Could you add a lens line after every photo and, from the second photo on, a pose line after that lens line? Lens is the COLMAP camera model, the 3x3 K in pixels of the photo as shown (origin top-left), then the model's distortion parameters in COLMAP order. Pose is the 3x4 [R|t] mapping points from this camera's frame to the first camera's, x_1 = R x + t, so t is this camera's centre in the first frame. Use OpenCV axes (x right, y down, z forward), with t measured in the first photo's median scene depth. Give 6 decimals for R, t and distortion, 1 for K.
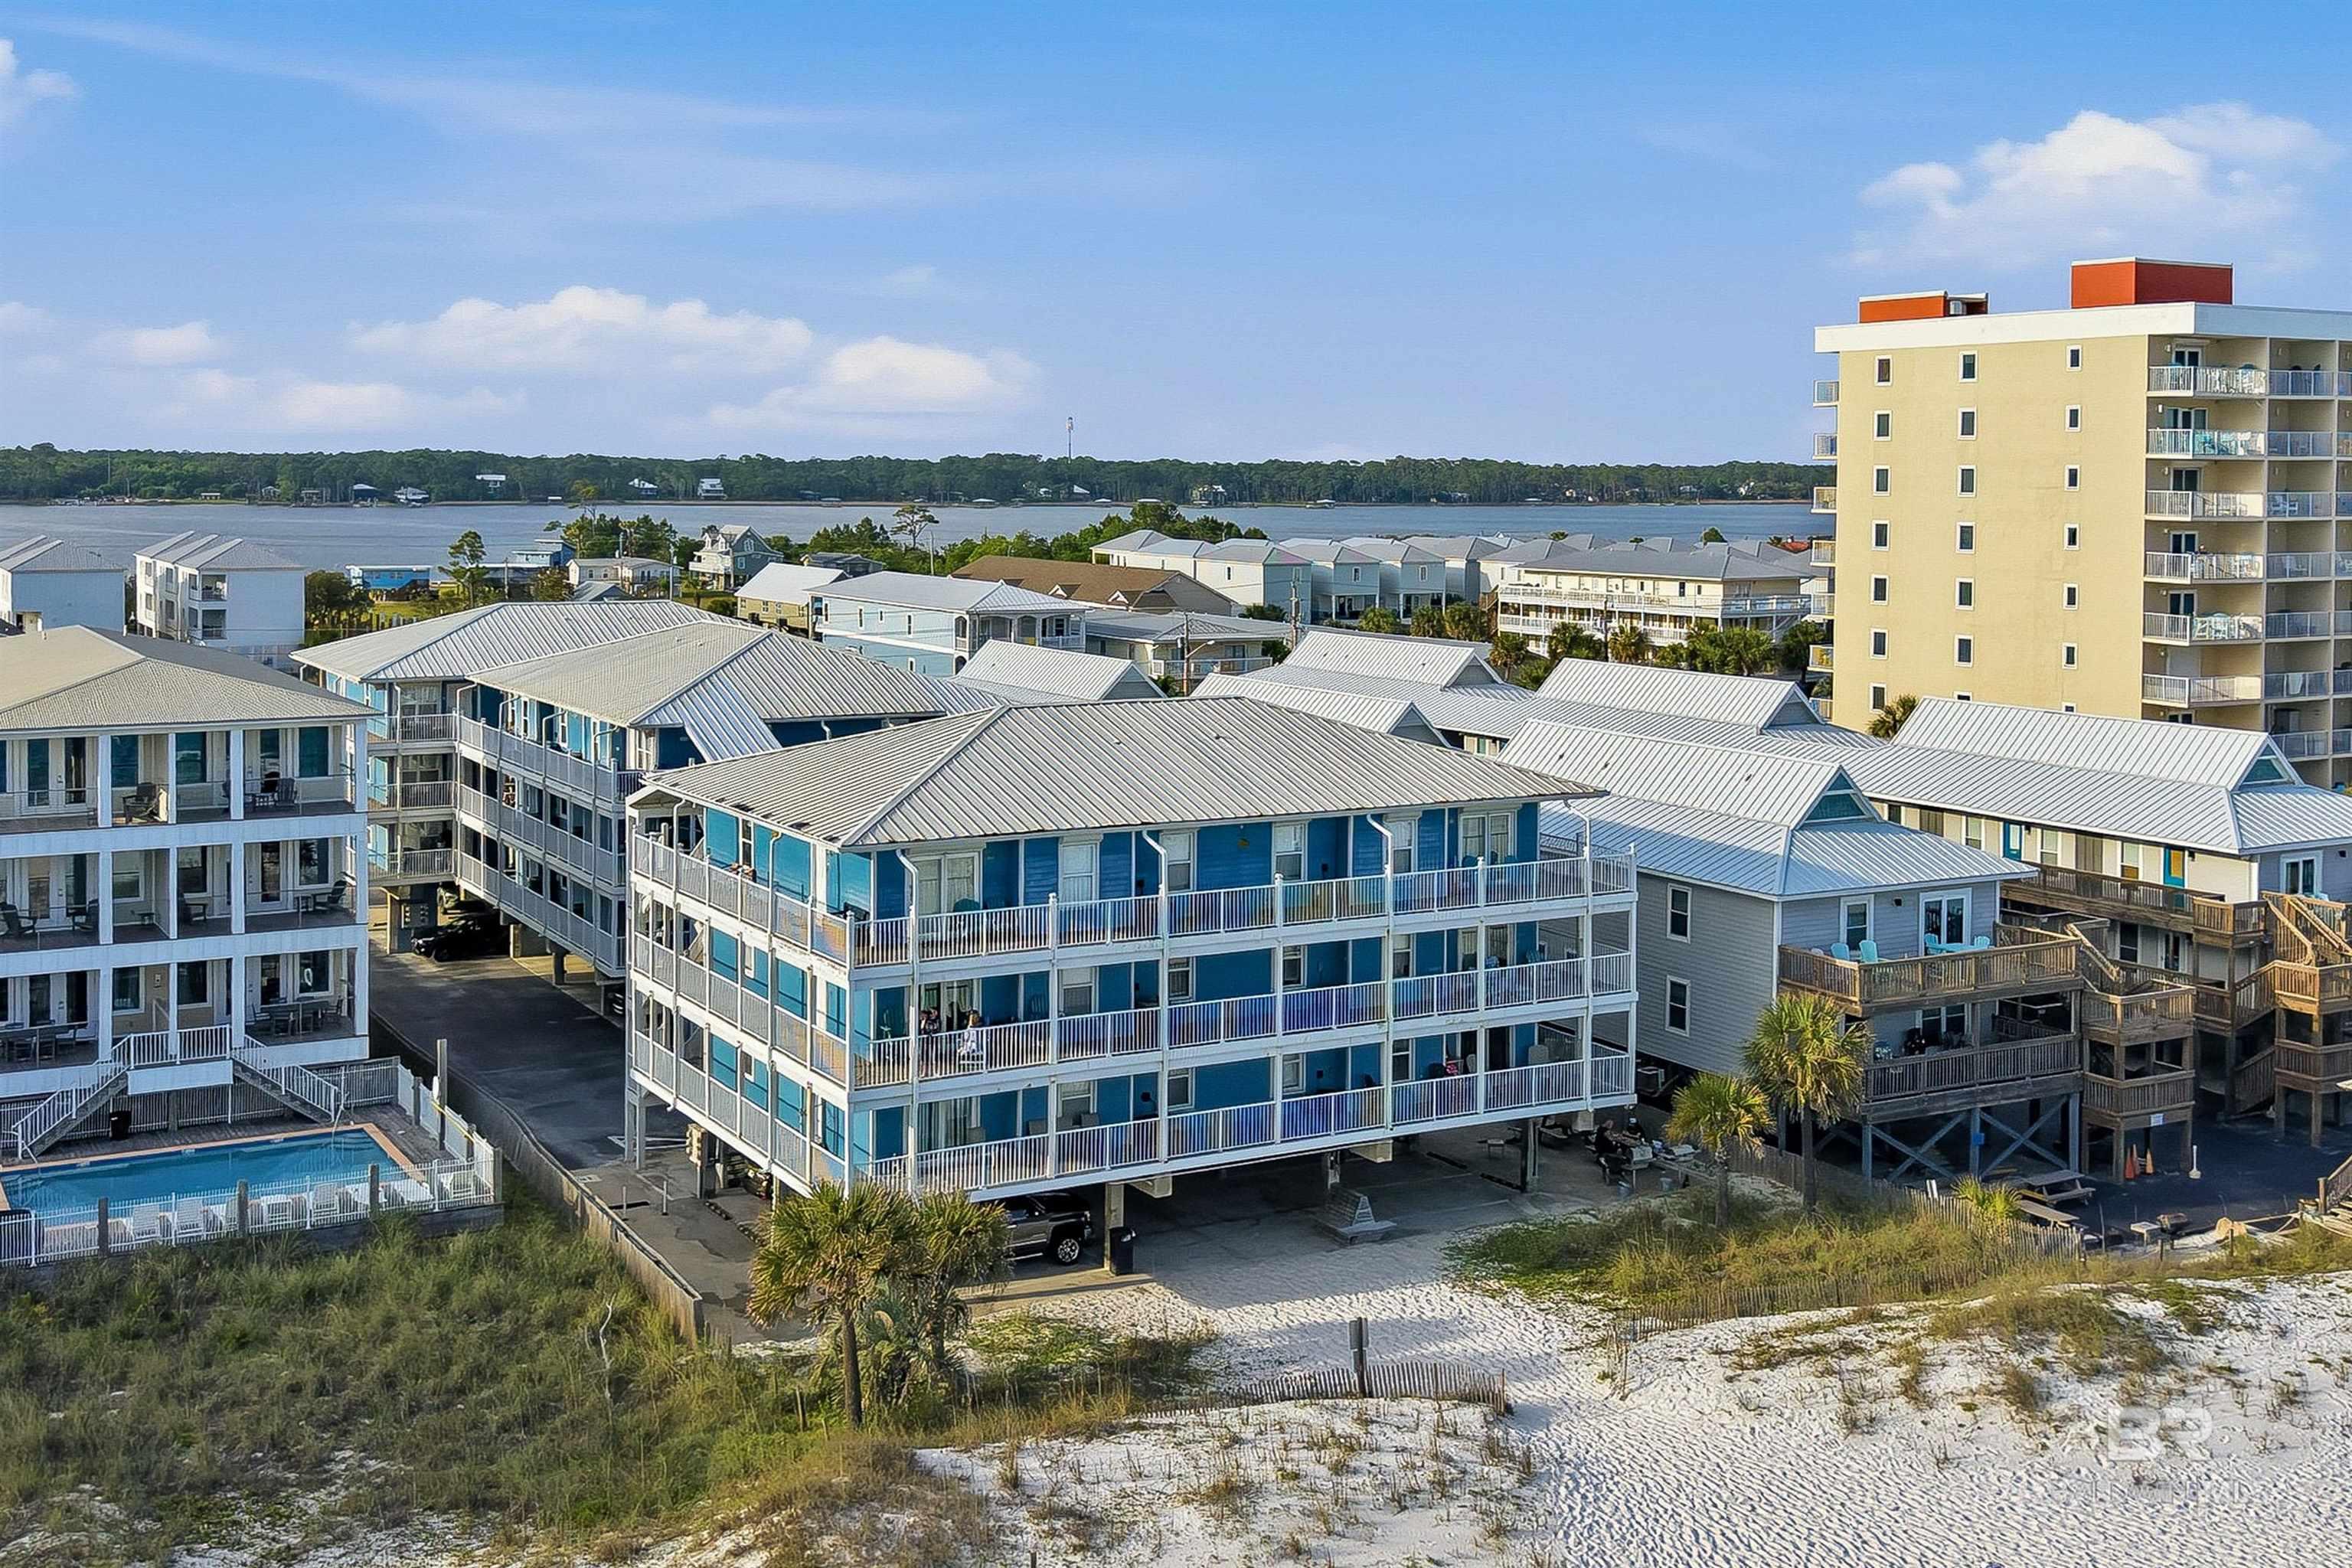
lens RADIAL K [[2496.1, 0, 1196.2], [0, 2496.1, 762.9], [0, 0, 1]] dist [0.029905, 0.000000]
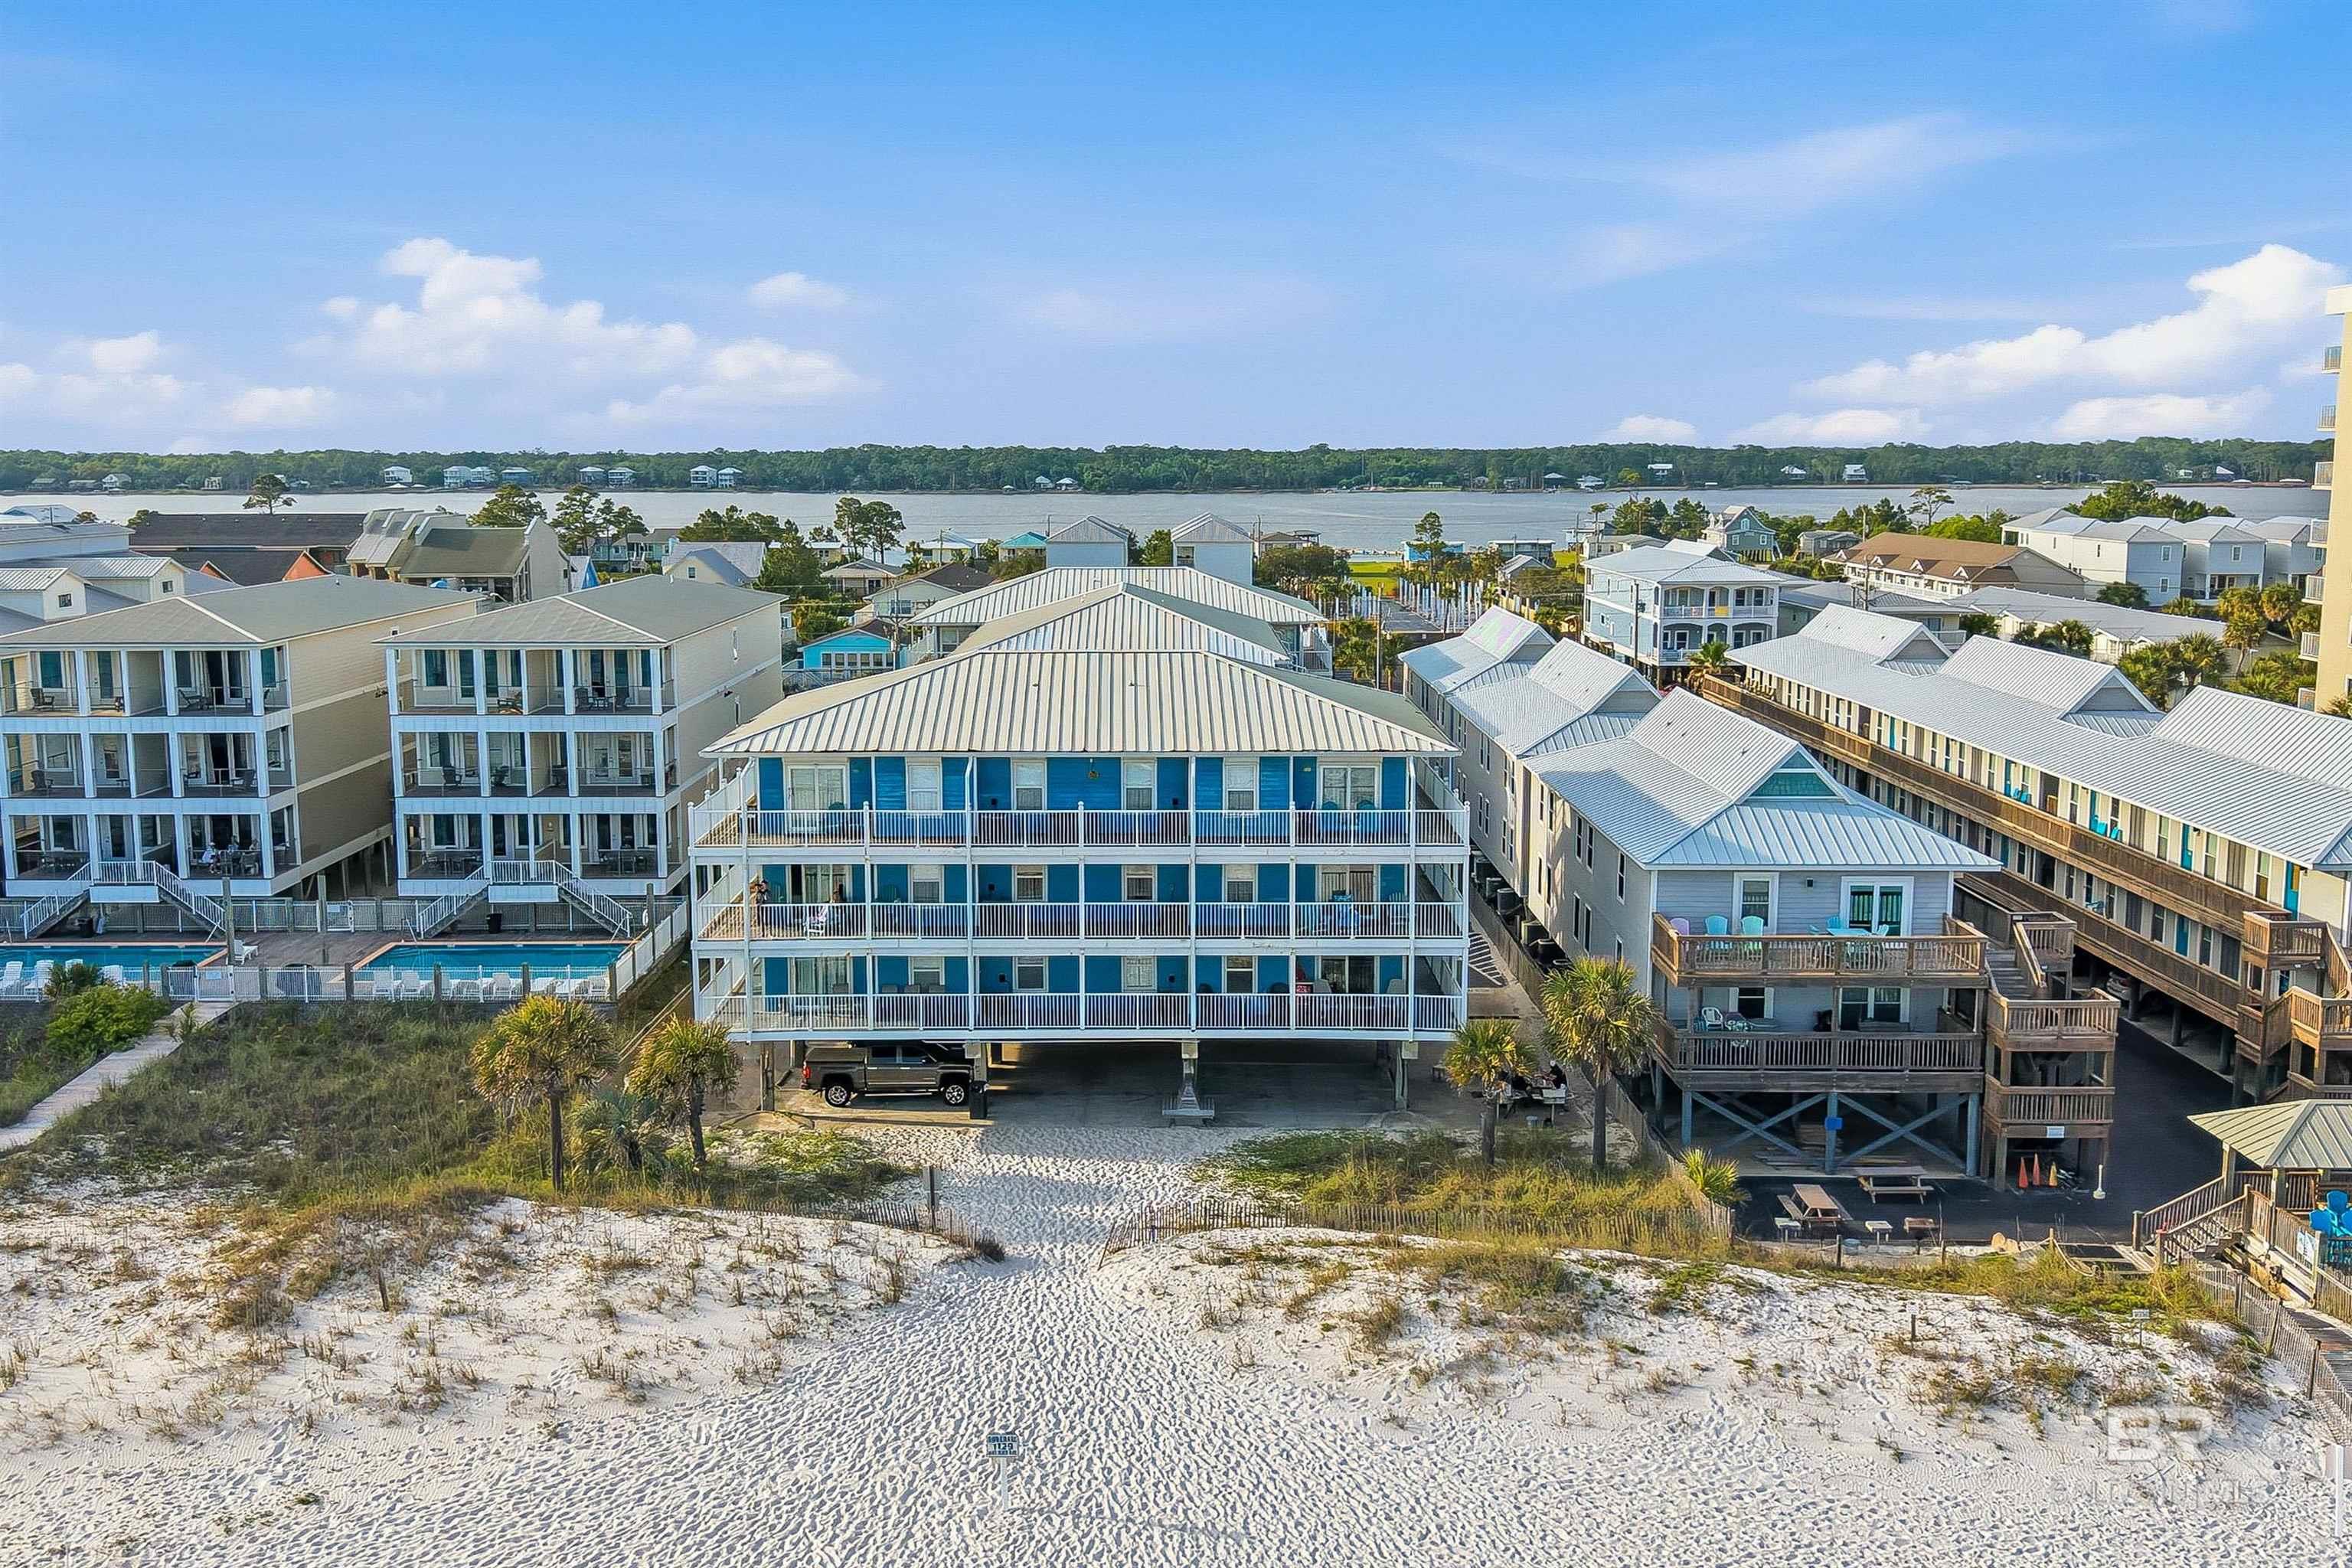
lens RADIAL K [[2152.0, 0, 1198.5], [0, 2152.0, 807.0], [0, 0, 1]] dist [0.044903, 0.000000]
pose [[0.860493, 0.070911, -0.504503, 0.566357], [-0.049156, 0.997202, 0.056321, -0.012536], [0.507085, -0.023664, 0.861571, 0.142915]]
